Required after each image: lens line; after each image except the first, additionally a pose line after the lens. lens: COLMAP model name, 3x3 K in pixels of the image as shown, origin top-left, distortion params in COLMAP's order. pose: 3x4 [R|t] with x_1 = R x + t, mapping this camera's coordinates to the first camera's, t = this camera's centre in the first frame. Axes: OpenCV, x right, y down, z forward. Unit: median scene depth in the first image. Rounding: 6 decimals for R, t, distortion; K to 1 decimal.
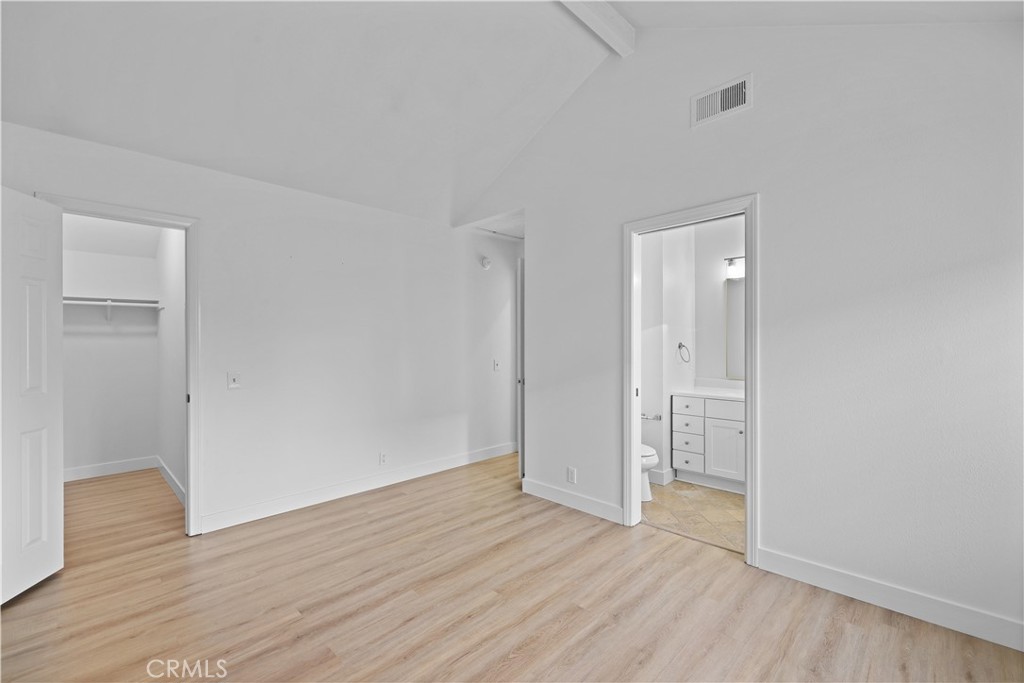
lens RADIAL K [[435.3, 0, 512.4], [0, 435.3, 334.7], [0, 0, 1]] dist [0.001962, -0.000204]
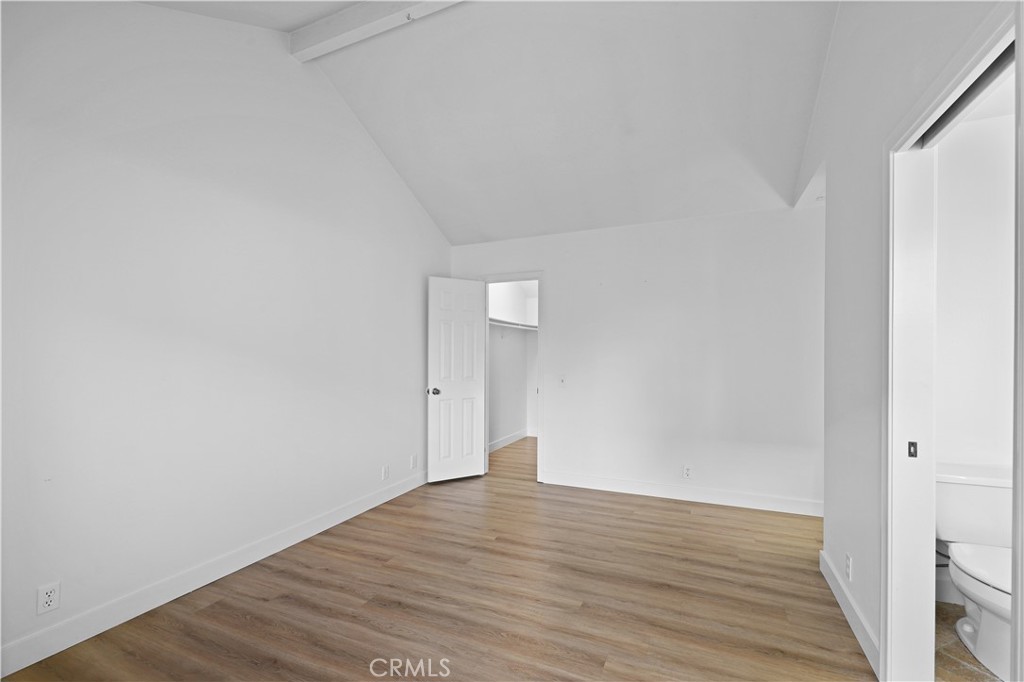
lens RADIAL K [[435.0, 0, 514.0], [0, 435.0, 354.9], [0, 0, 1]] dist [-0.000752, -0.000178]
pose [[0.359178, 0.004027, -0.933260, 0.653691], [0.015000, 0.999837, 0.010087, 0.005721], [0.933149, -0.017622, 0.359059, 0.397245]]
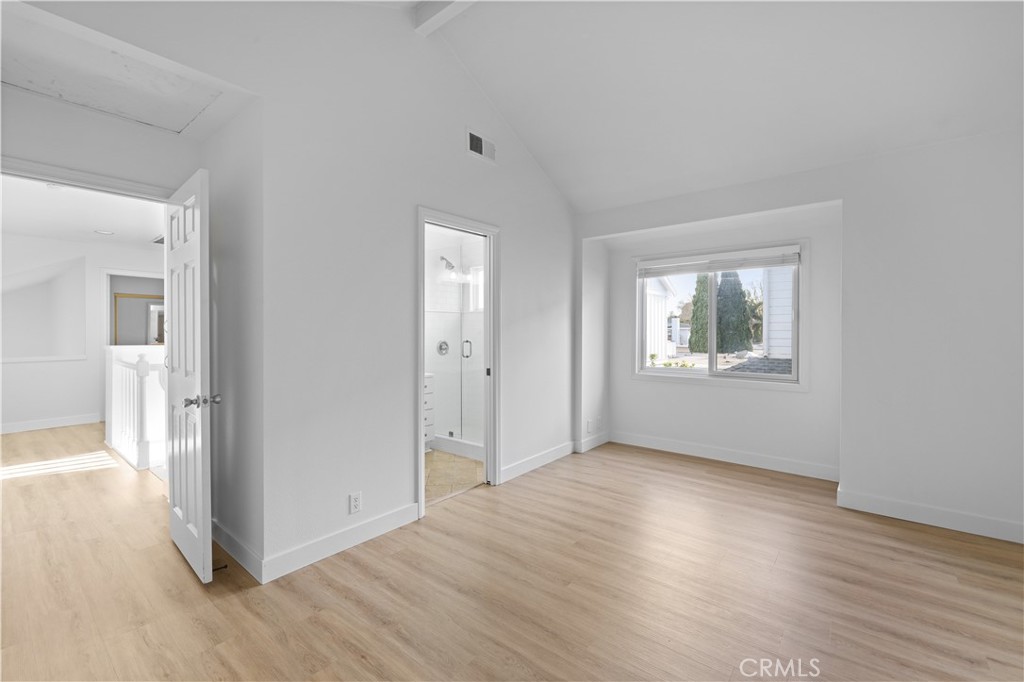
lens RADIAL K [[435.3, 0, 512.4], [0, 435.3, 334.2], [0, 0, 1]] dist [0.001962, -0.000204]
pose [[-0.094733, -0.002931, 0.995498, -0.777583], [-0.013246, 0.999911, 0.001683, 0.025314], [-0.995415, -0.013027, -0.094763, 0.959505]]
